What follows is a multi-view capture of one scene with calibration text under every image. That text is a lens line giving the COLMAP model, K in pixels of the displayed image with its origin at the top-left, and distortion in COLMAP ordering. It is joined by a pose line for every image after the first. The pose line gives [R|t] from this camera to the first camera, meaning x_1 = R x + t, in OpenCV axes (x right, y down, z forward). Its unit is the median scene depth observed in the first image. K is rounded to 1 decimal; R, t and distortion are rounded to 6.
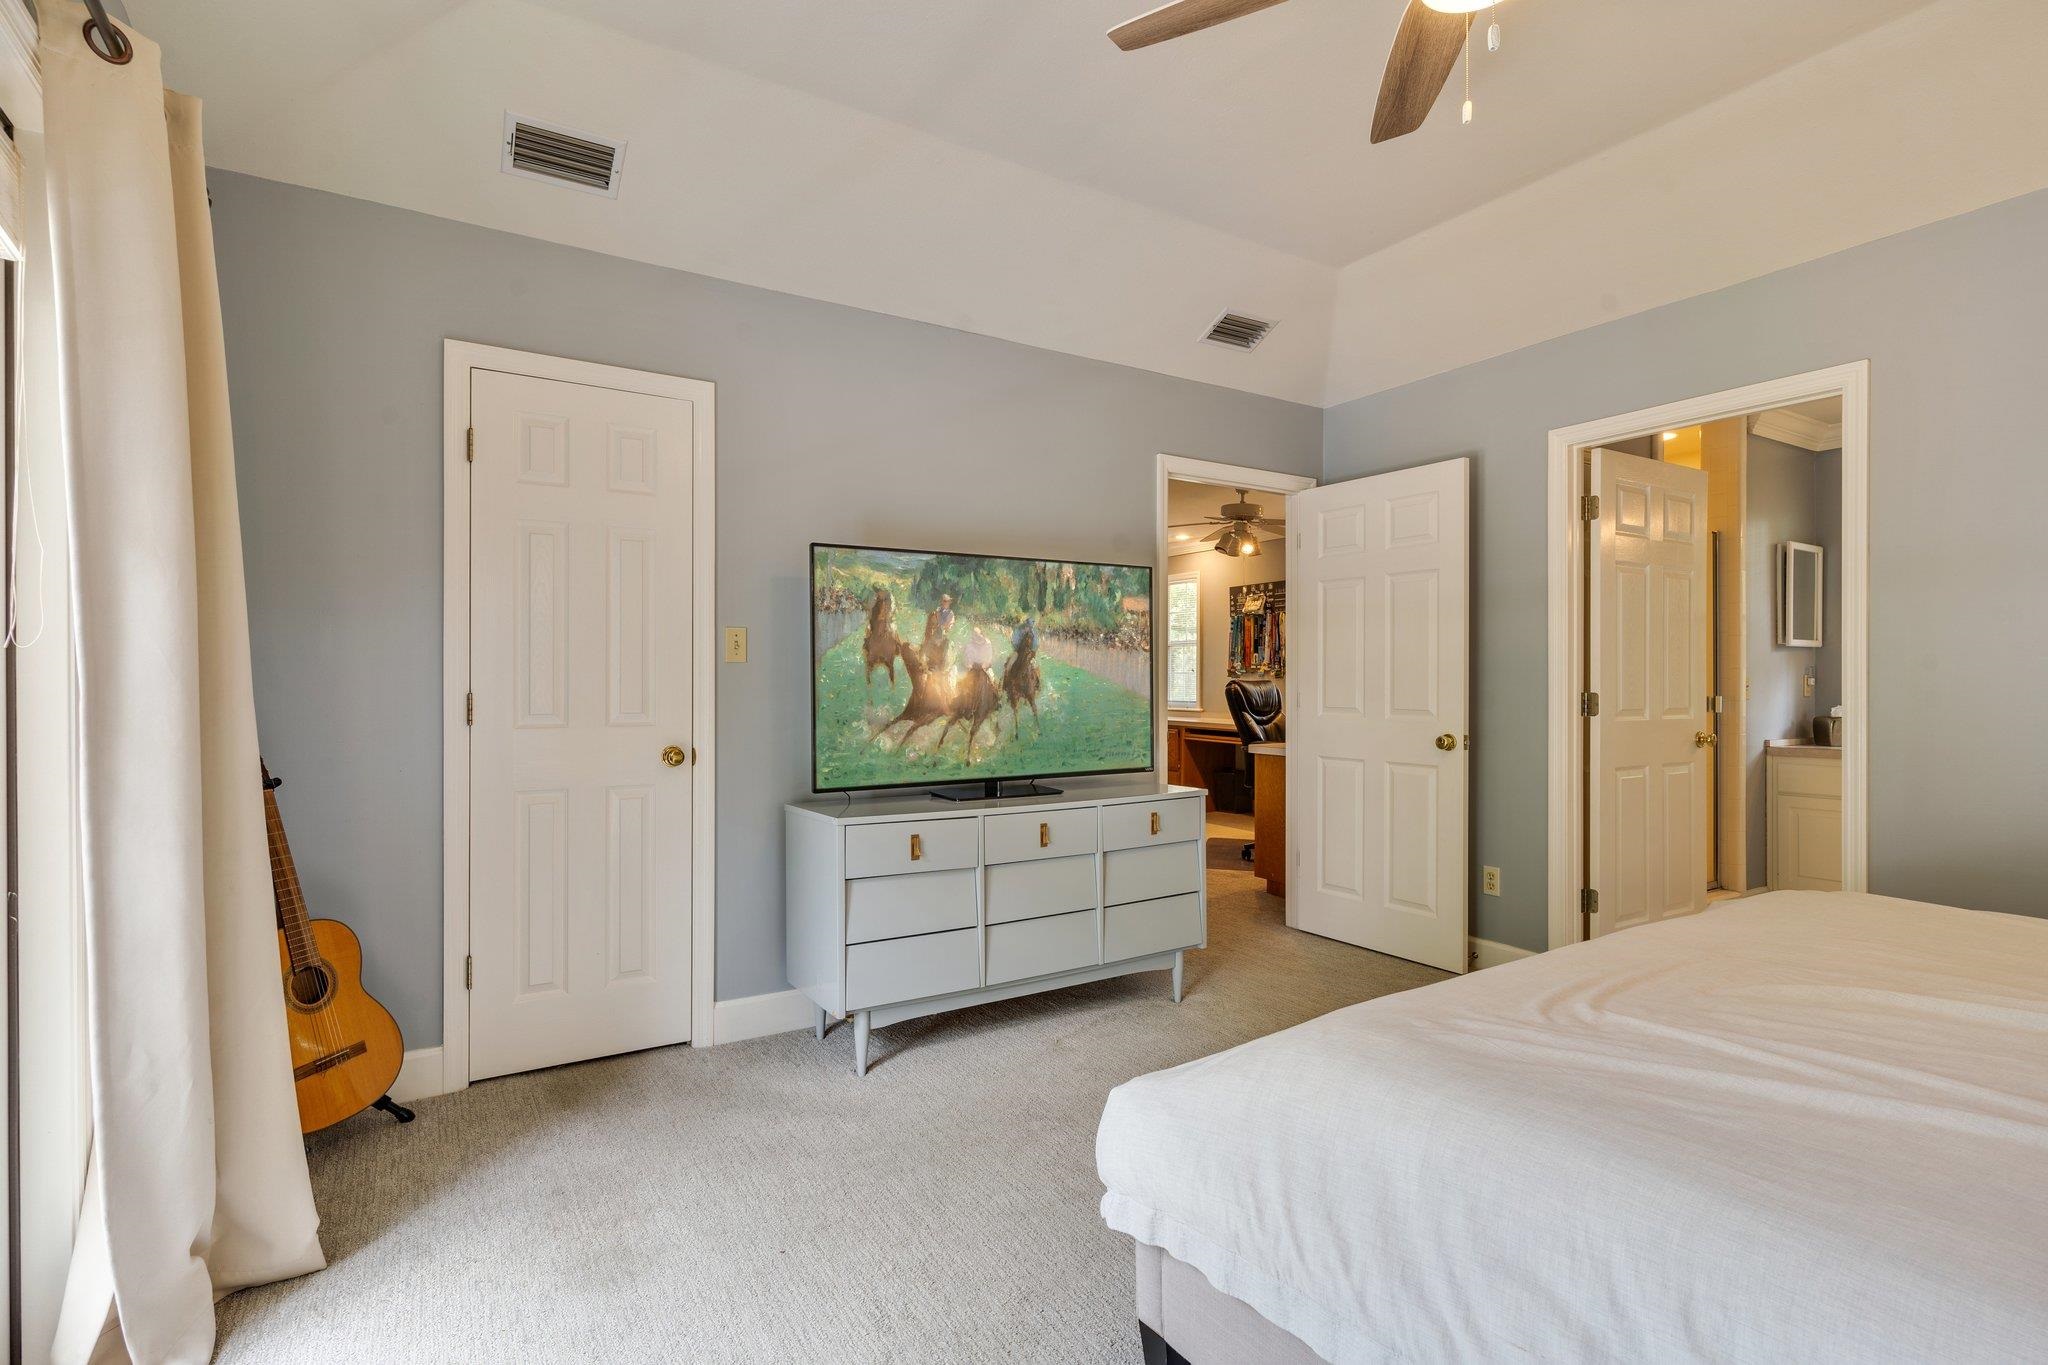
lens RADIAL K [[1054.0, 0, 1022.2], [0, 1054.0, 690.0], [0, 0, 1]] dist [-0.000061, -0.000002]
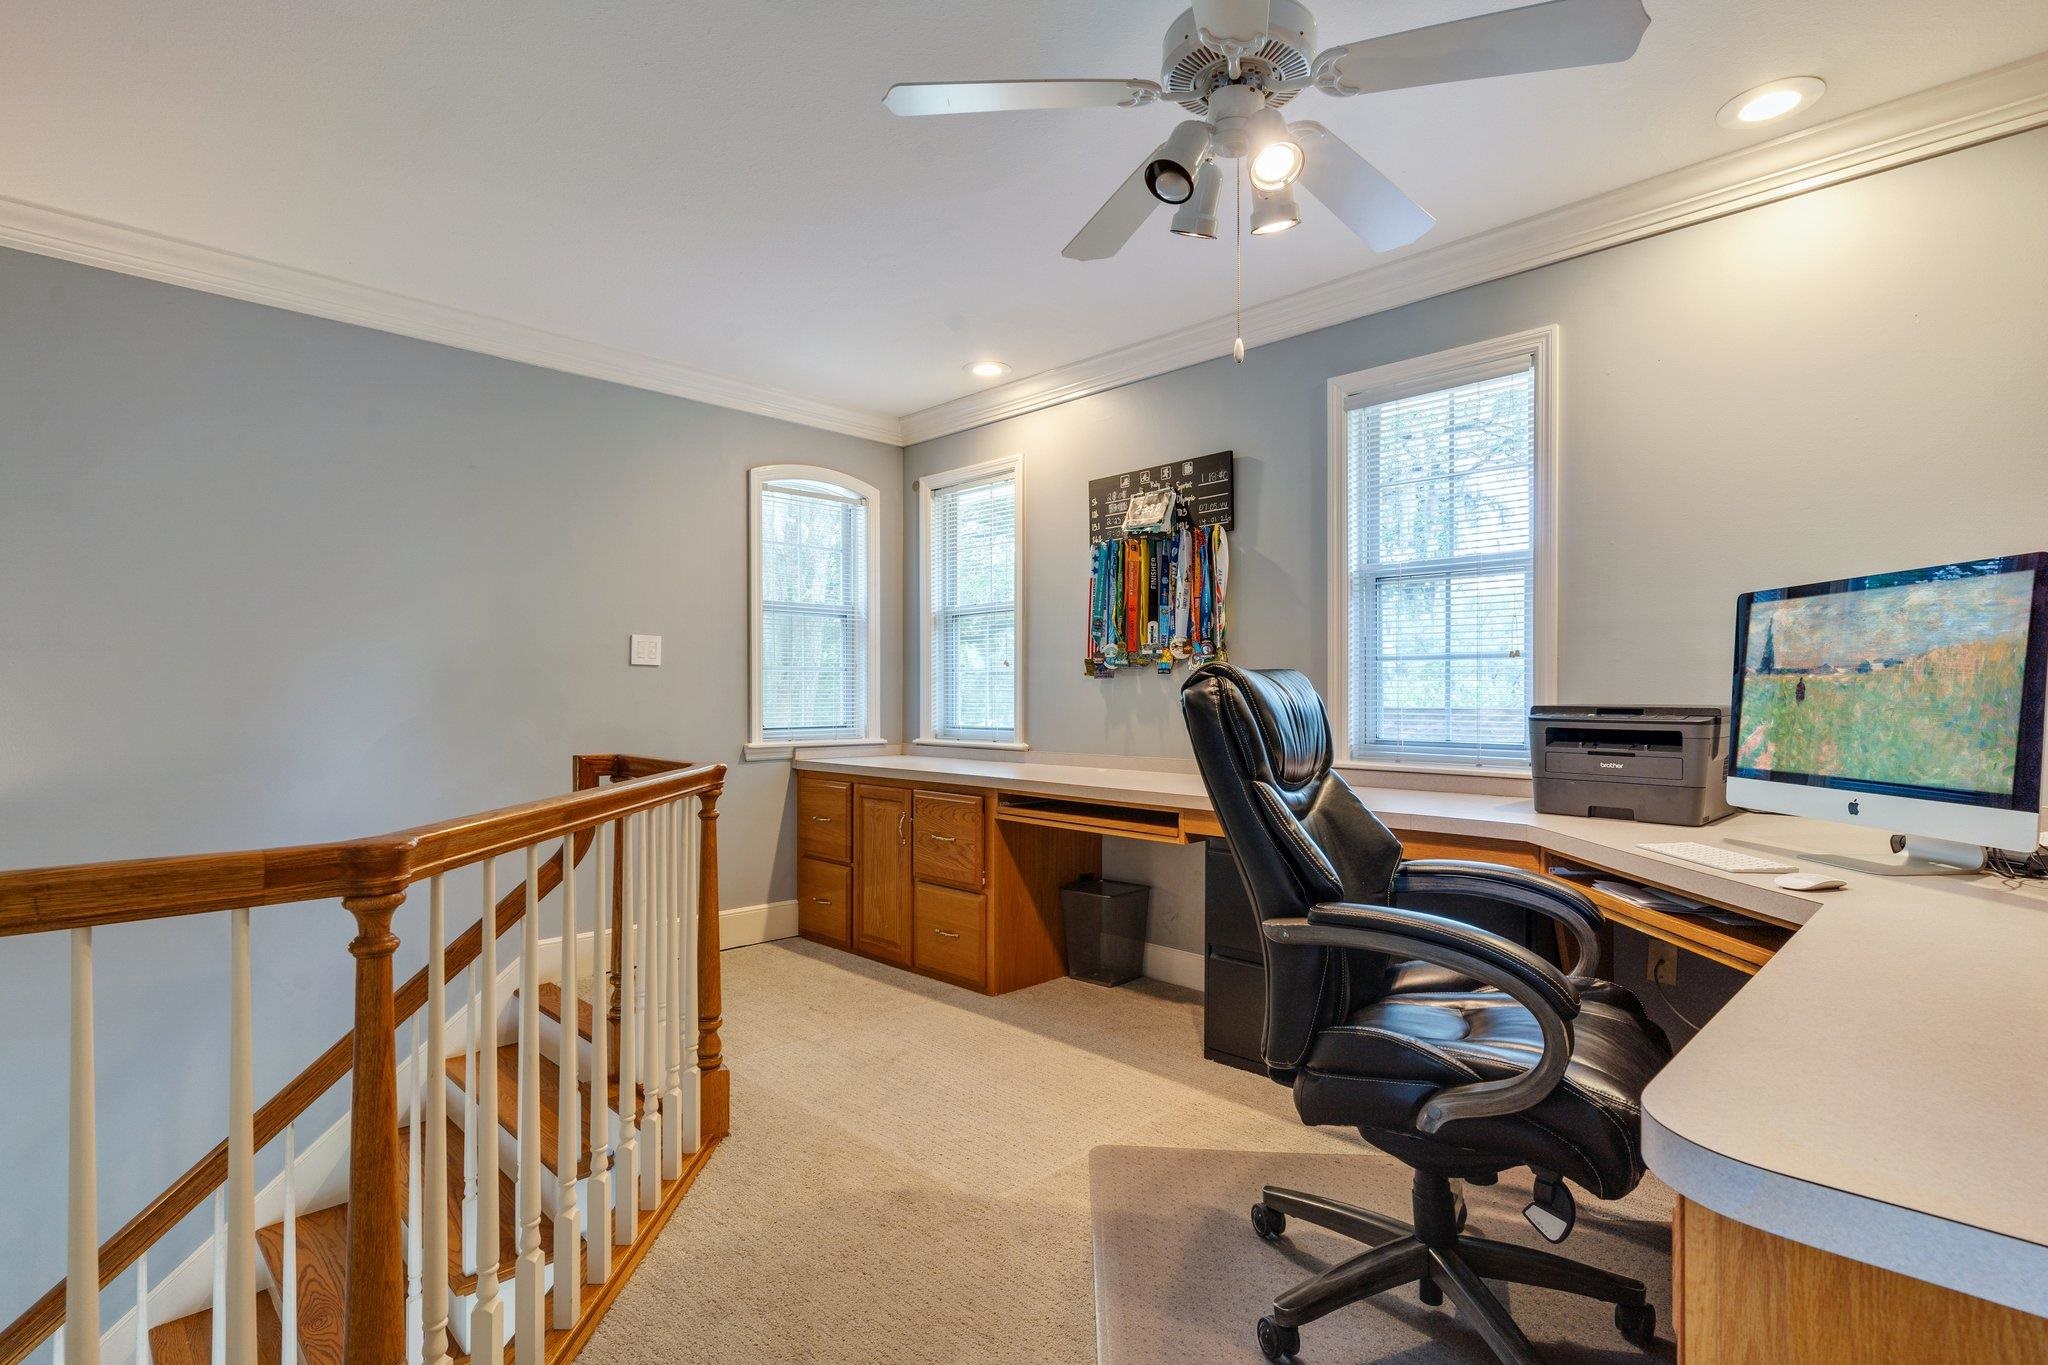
lens RADIAL K [[986.3, 0, 1024.2], [0, 986.3, 695.1], [0, 0, 1]] dist [-0.001758, 0.000863]
pose [[0.976179, 0.005369, 0.216901, 0.078329], [-0.002987, 0.999932, -0.011310, 0.001362], [-0.216947, 0.010393, 0.976128, 0.606309]]
